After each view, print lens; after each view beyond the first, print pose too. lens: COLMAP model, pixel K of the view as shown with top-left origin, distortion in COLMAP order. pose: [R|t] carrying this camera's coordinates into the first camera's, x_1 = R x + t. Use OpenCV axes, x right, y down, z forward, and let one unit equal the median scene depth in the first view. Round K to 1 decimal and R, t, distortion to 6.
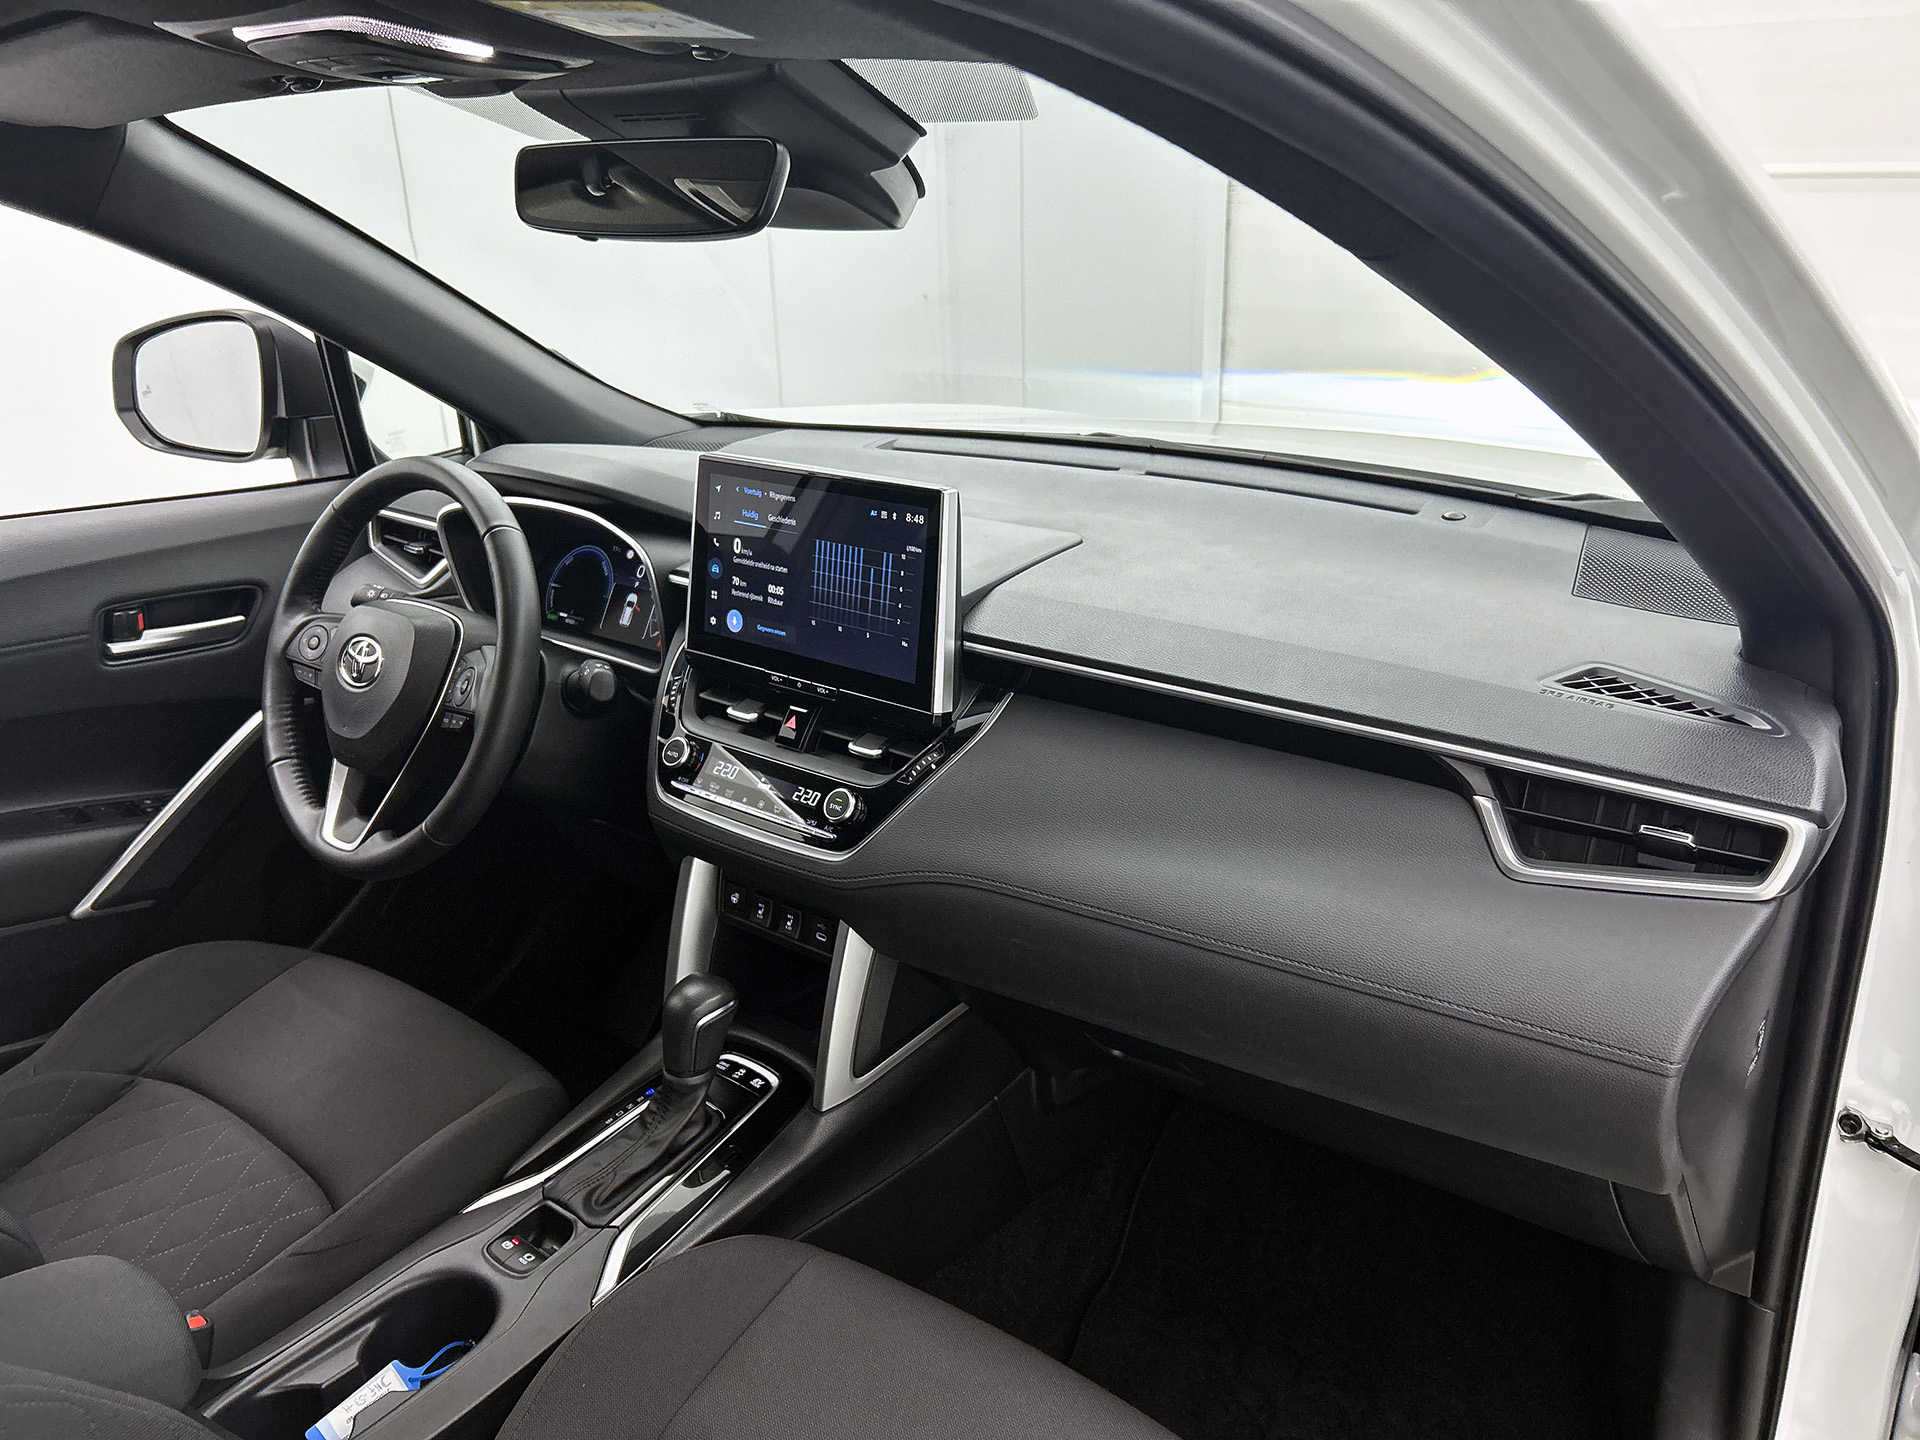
lens RADIAL K [[1518.0, 0, 914.6], [0, 1518.0, 742.8], [0, 0, 1]] dist [0.089503, 0.003815]
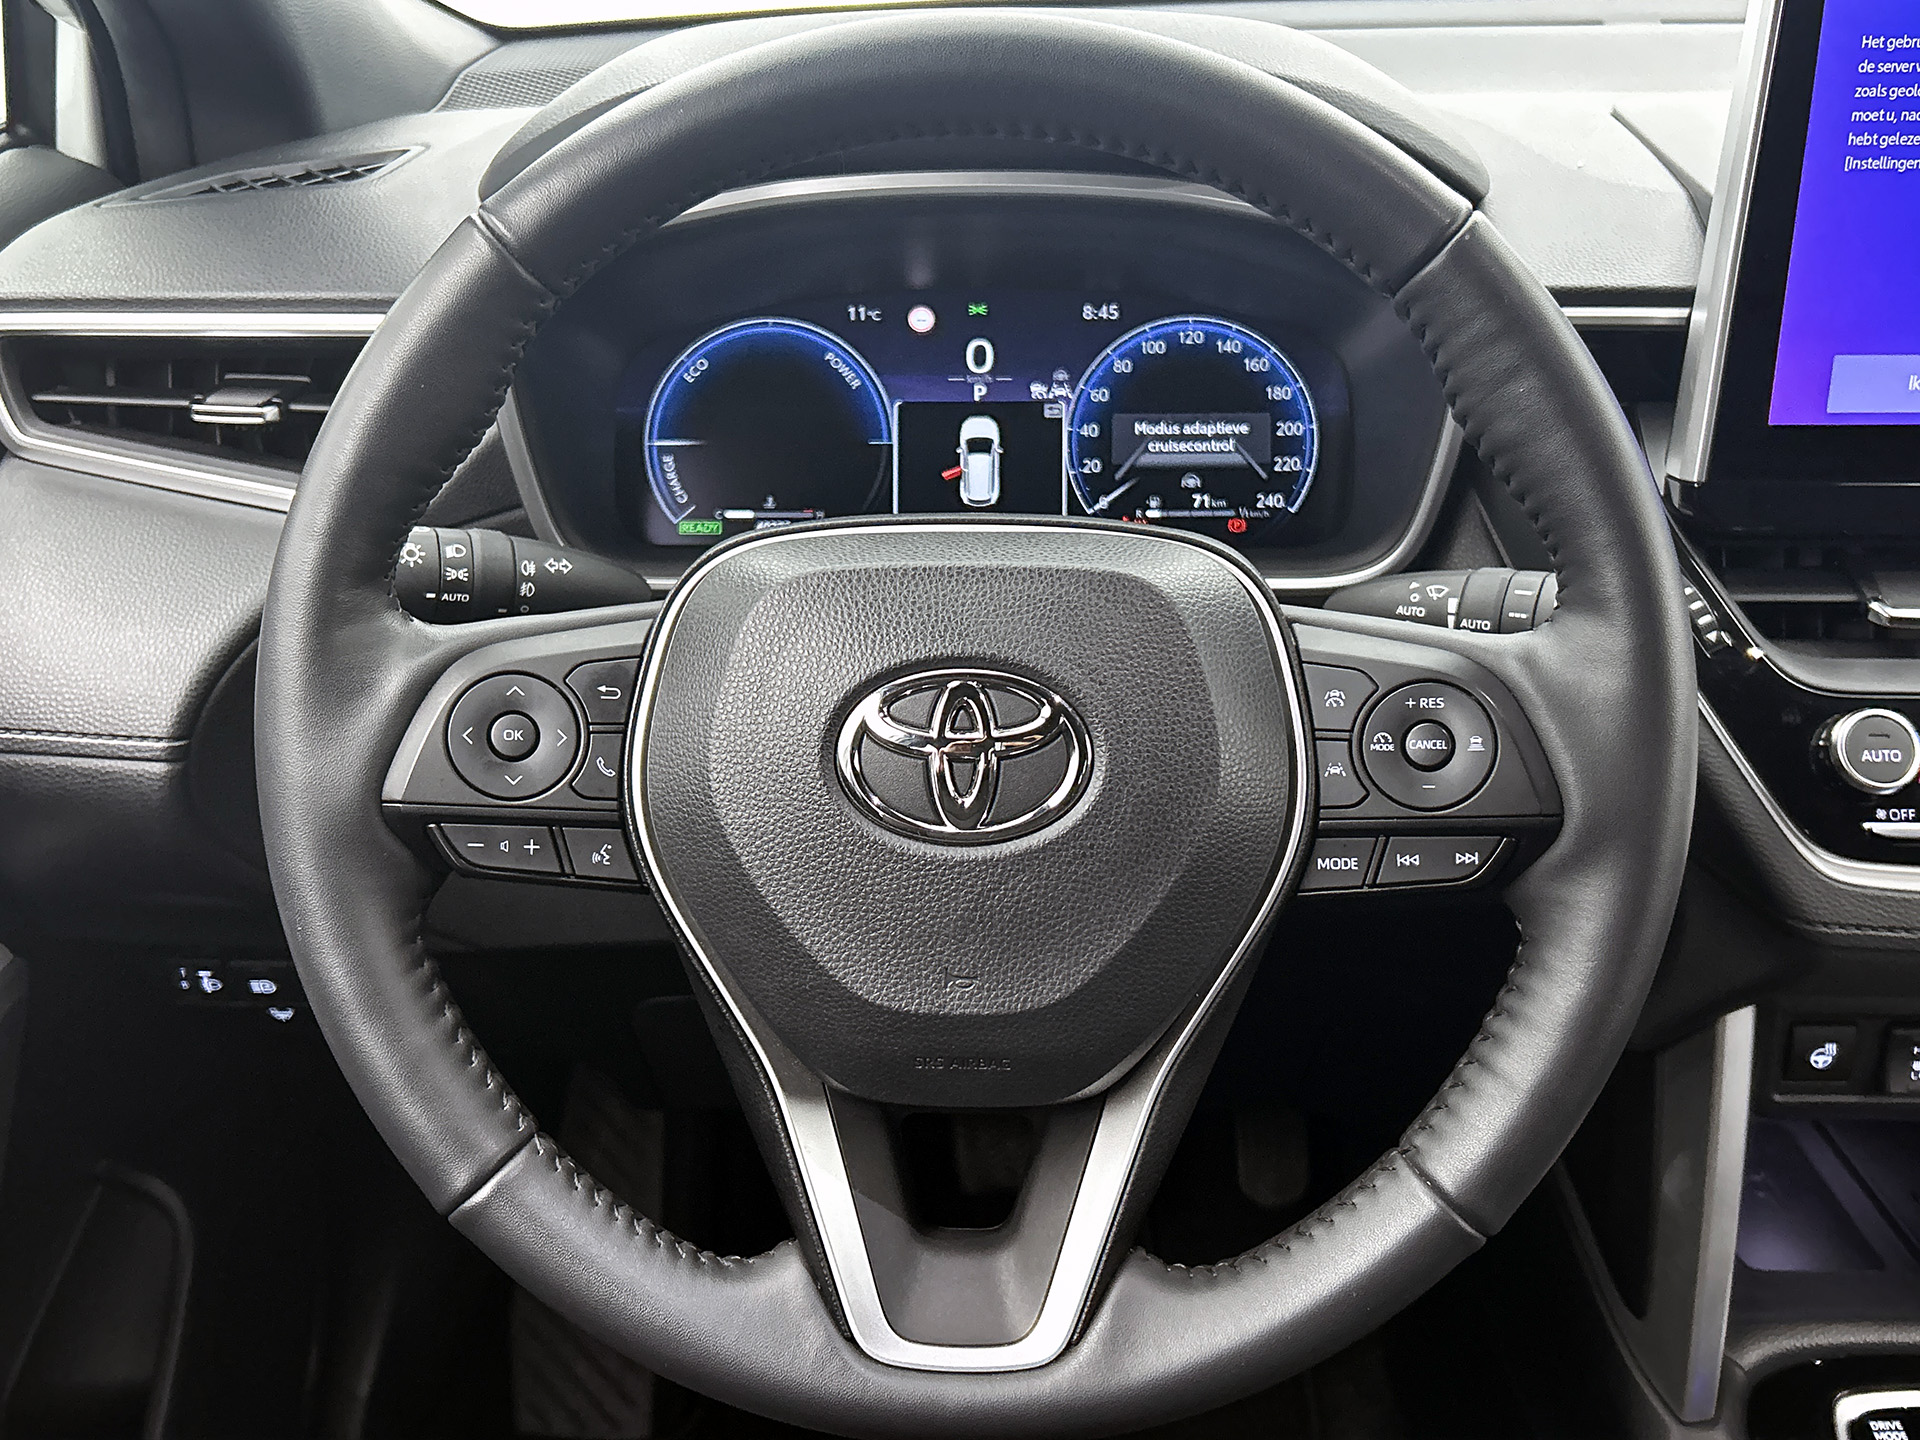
lens RADIAL K [[1927.6, 0, 990.3], [0, 1927.6, 735.0], [0, 0, 1]] dist [0.092818, 0.000000]
pose [[0.771942, -0.268564, 0.576176, -0.614131], [0.213544, 0.963258, 0.162889, -0.124873], [-0.598752, -0.002703, 0.800930, 0.756002]]
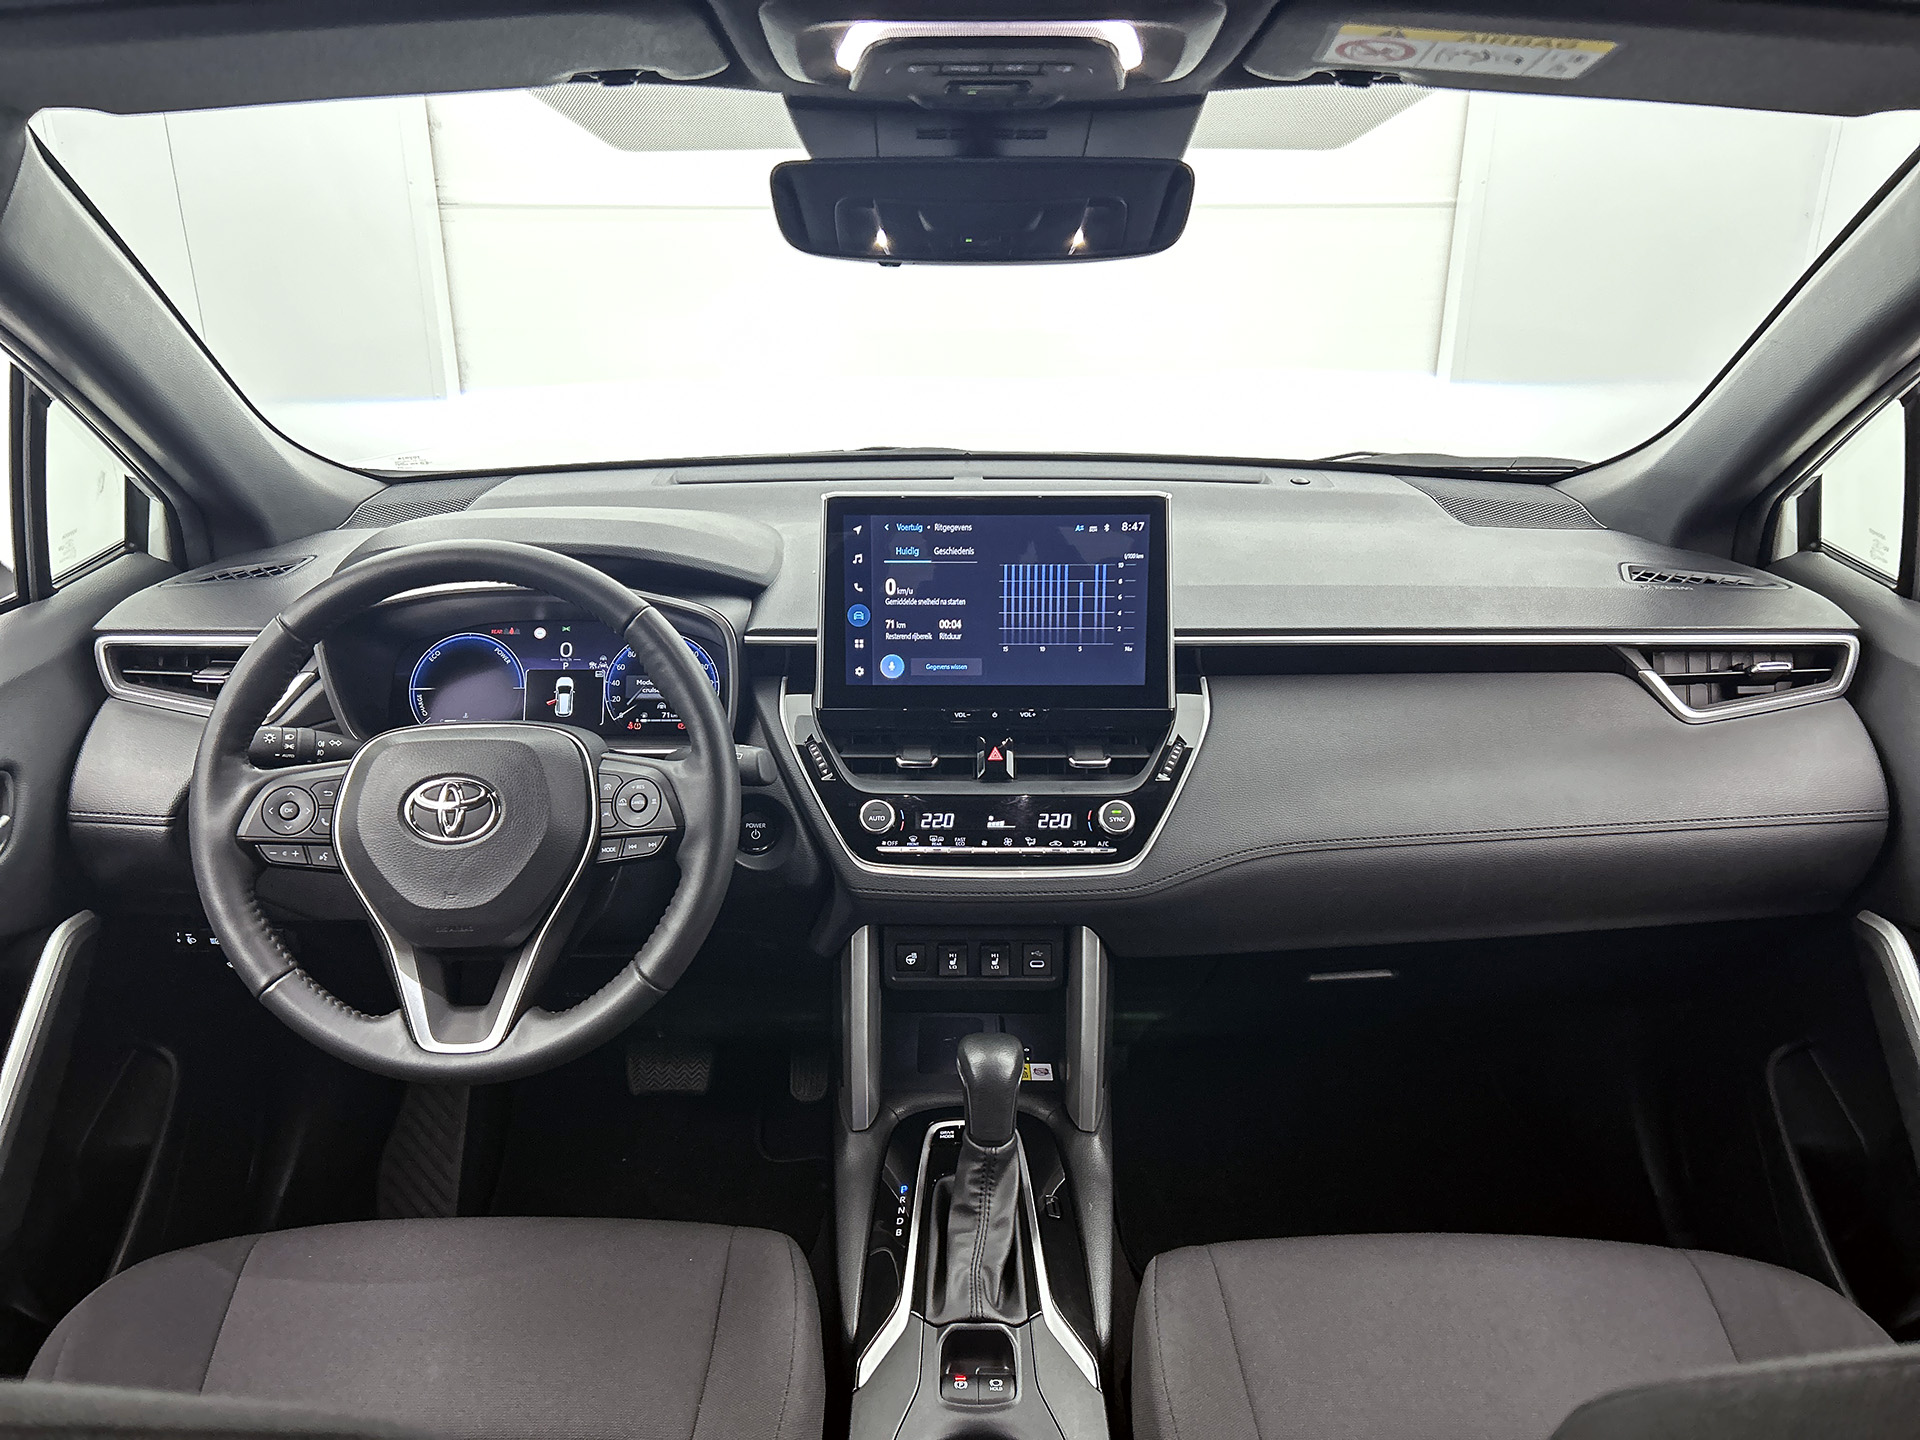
lens RADIAL K [[1518.0, 0, 945.4], [0, 1518.0, 721.5], [0, 0, 1]] dist [0.089503, 0.003815]
pose [[0.765038, -0.201081, 0.611787, -0.690159], [0.214830, 0.975271, 0.051906, -0.090697], [-0.607096, 0.091721, 0.789317, 0.248656]]
